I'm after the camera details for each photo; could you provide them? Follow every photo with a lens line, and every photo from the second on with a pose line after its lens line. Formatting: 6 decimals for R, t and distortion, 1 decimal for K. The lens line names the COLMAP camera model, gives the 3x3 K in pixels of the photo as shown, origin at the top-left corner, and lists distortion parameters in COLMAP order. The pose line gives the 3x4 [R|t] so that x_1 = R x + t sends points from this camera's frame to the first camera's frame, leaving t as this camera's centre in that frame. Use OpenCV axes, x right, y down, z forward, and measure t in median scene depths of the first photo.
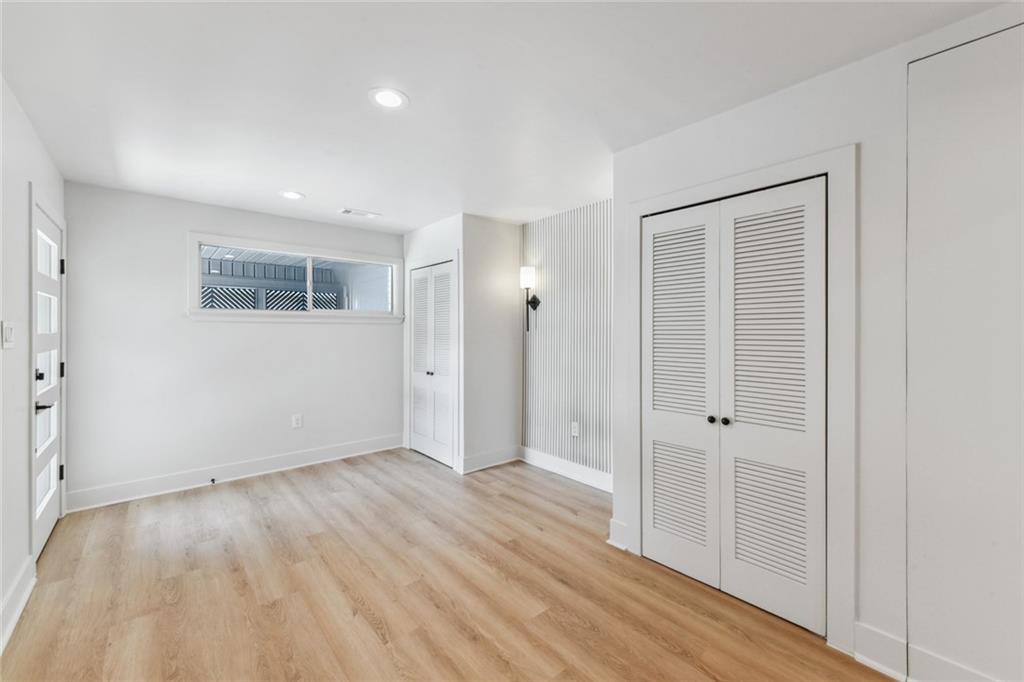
lens RADIAL K [[406.5, 0, 510.1], [0, 406.5, 338.6], [0, 0, 1]] dist [0.021832, -0.010778]
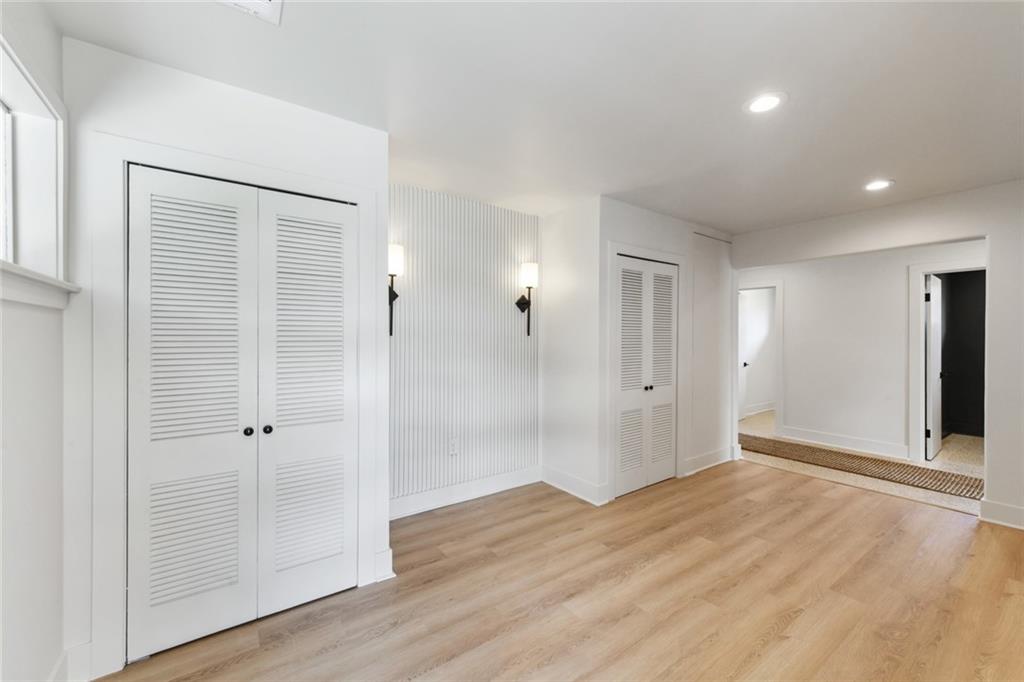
lens RADIAL K [[406.5, 0, 510.1], [0, 406.5, 338.6], [0, 0, 1]] dist [0.021832, -0.010778]
pose [[0.098208, -0.005766, 0.995149, -1.063066], [0.012898, 0.999907, 0.004521, -0.020978], [-0.995082, 0.012391, 0.098273, 1.181182]]
